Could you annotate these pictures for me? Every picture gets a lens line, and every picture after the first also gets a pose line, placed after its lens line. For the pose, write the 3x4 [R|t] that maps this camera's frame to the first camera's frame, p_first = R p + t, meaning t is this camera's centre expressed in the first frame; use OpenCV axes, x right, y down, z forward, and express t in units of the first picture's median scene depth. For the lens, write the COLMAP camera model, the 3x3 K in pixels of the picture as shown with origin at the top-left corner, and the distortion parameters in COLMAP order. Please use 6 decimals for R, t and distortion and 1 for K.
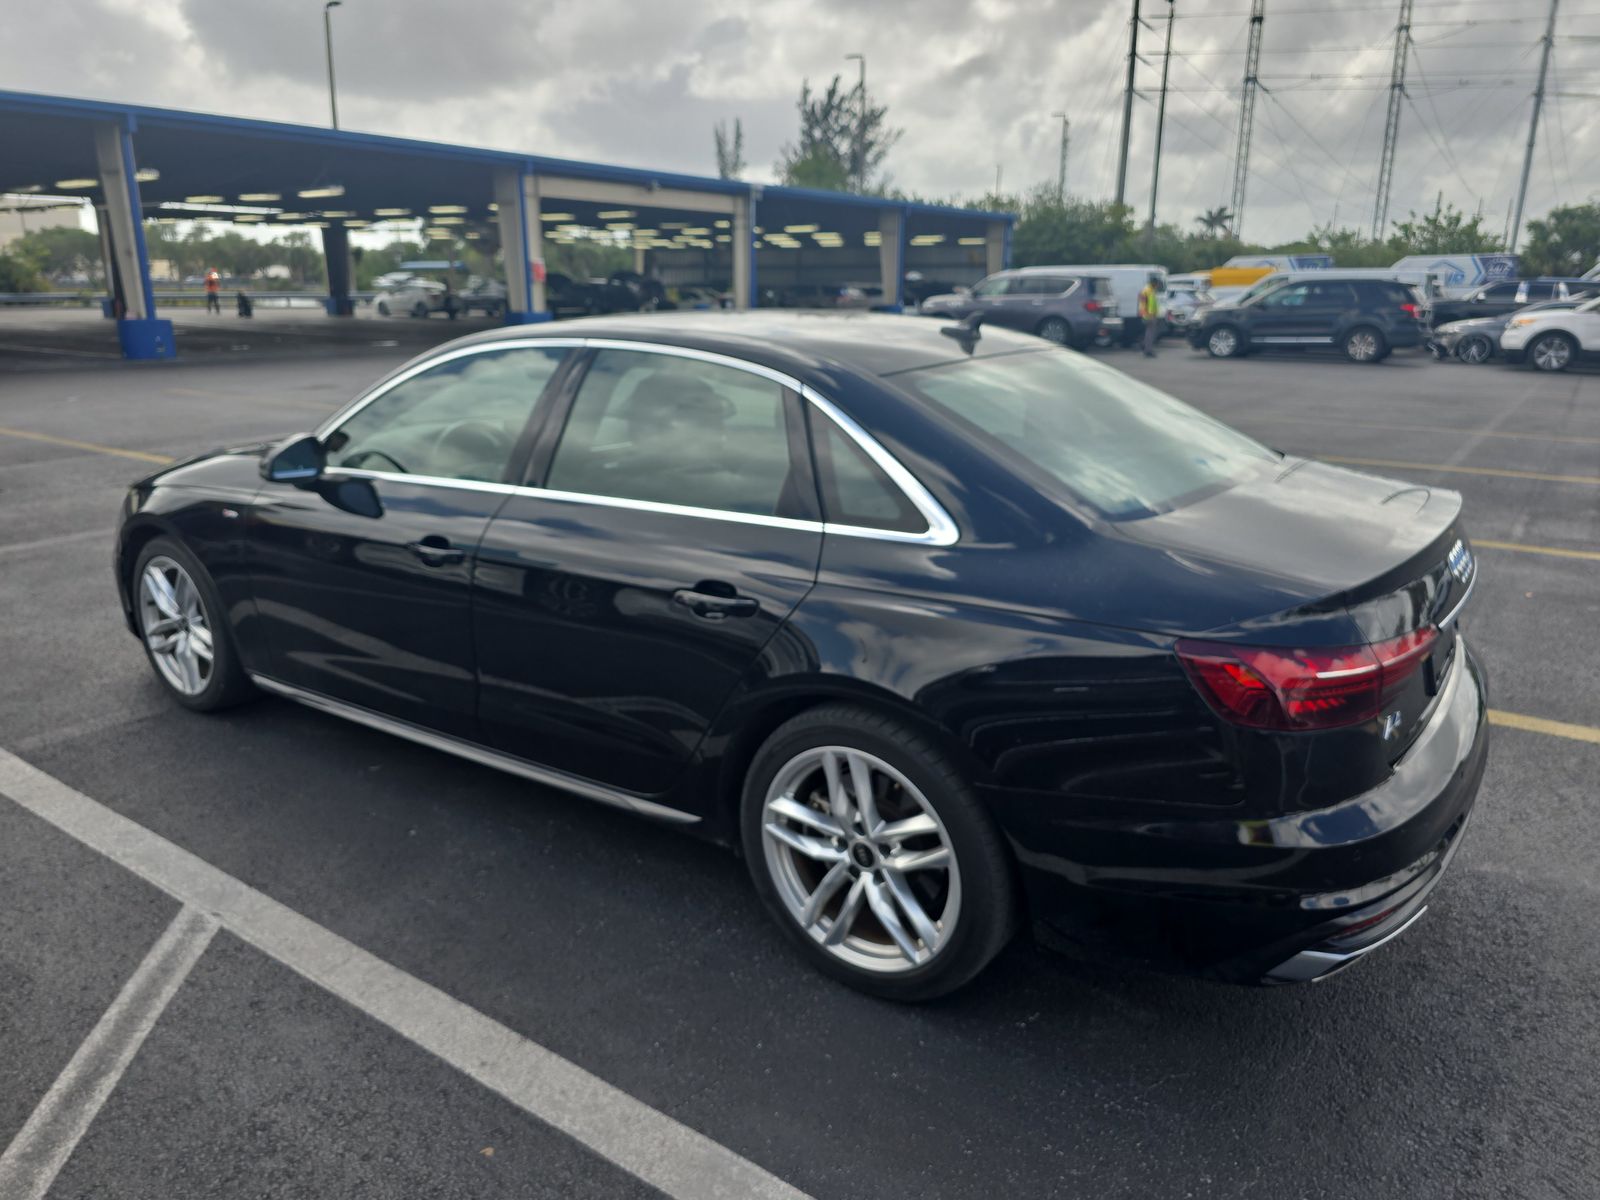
lens RADIAL K [[1082.3, 0, 814.3], [0, 1082.3, 601.2], [0, 0, 1]] dist [0.019678, -0.025779]
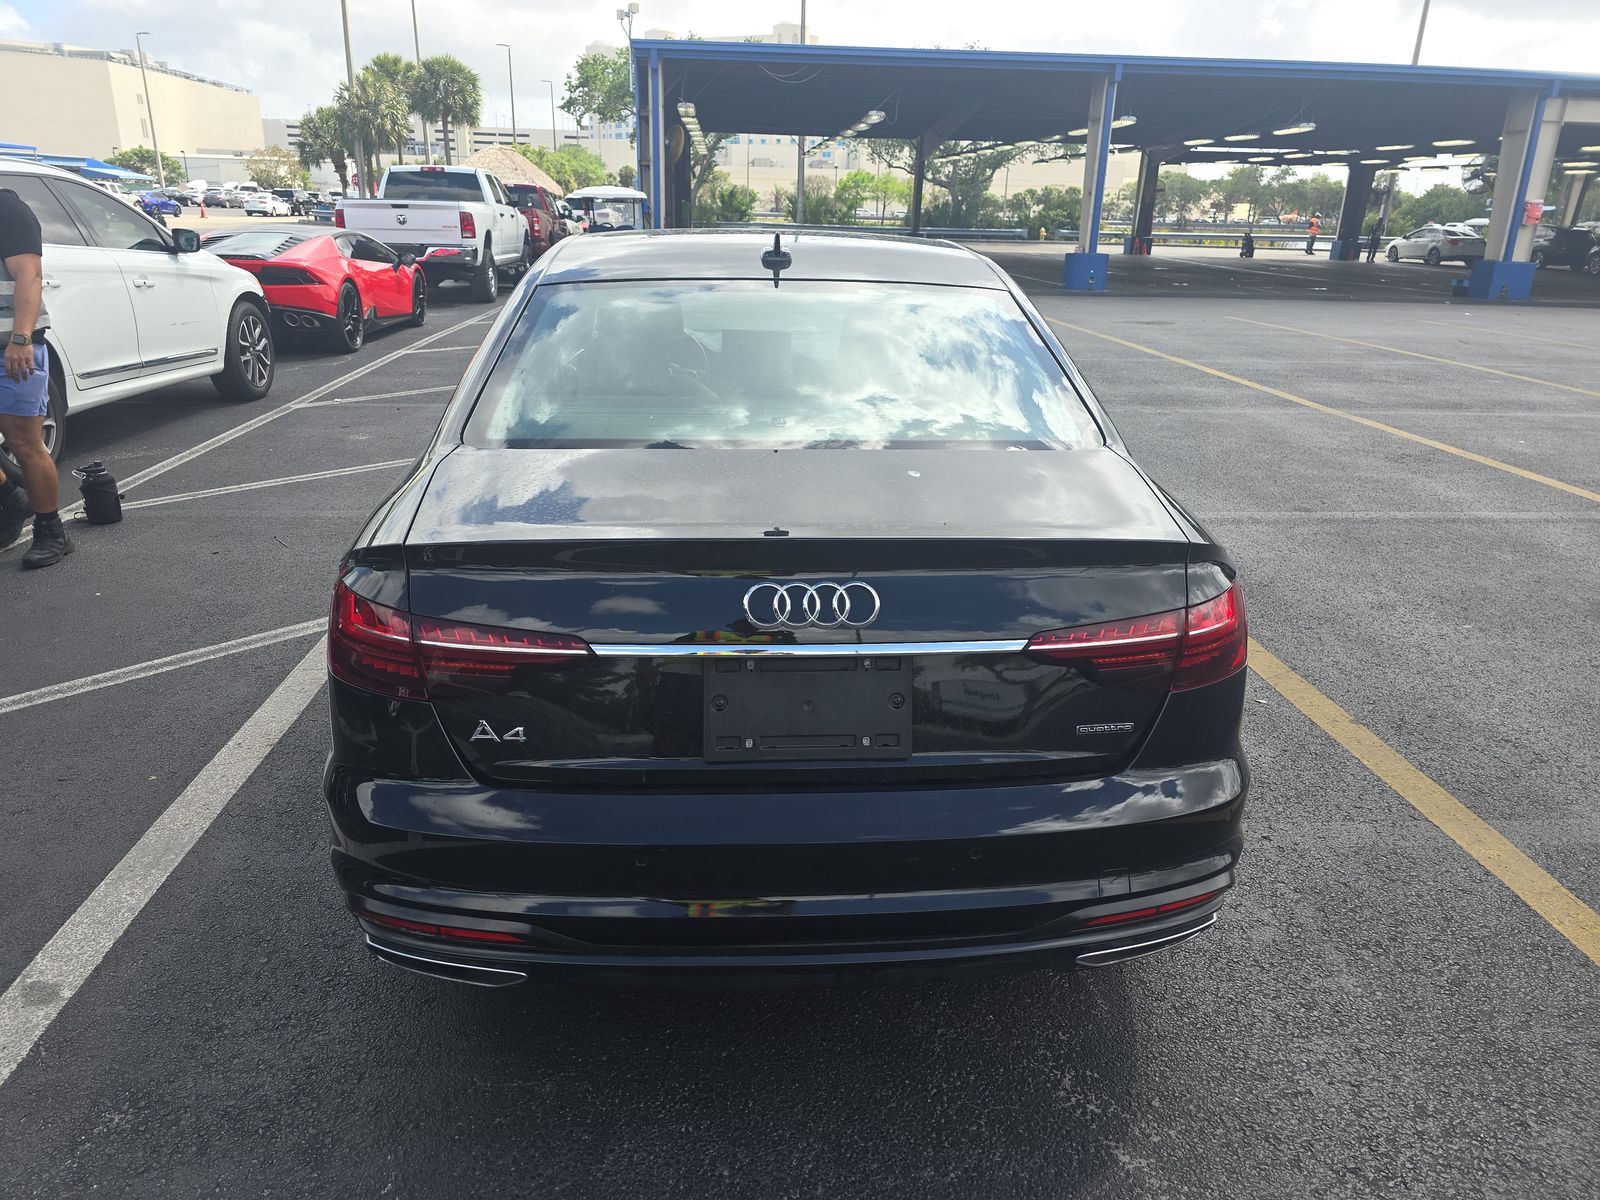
lens RADIAL K [[1082.3, 0, 814.8], [0, 1082.3, 587.1], [0, 0, 1]] dist [0.019678, -0.025779]
pose [[0.632108, 0.258678, -0.730428, 0.123548], [-0.232361, 0.962531, 0.139793, -0.015823], [0.739221, 0.081358, 0.668530, 0.061941]]
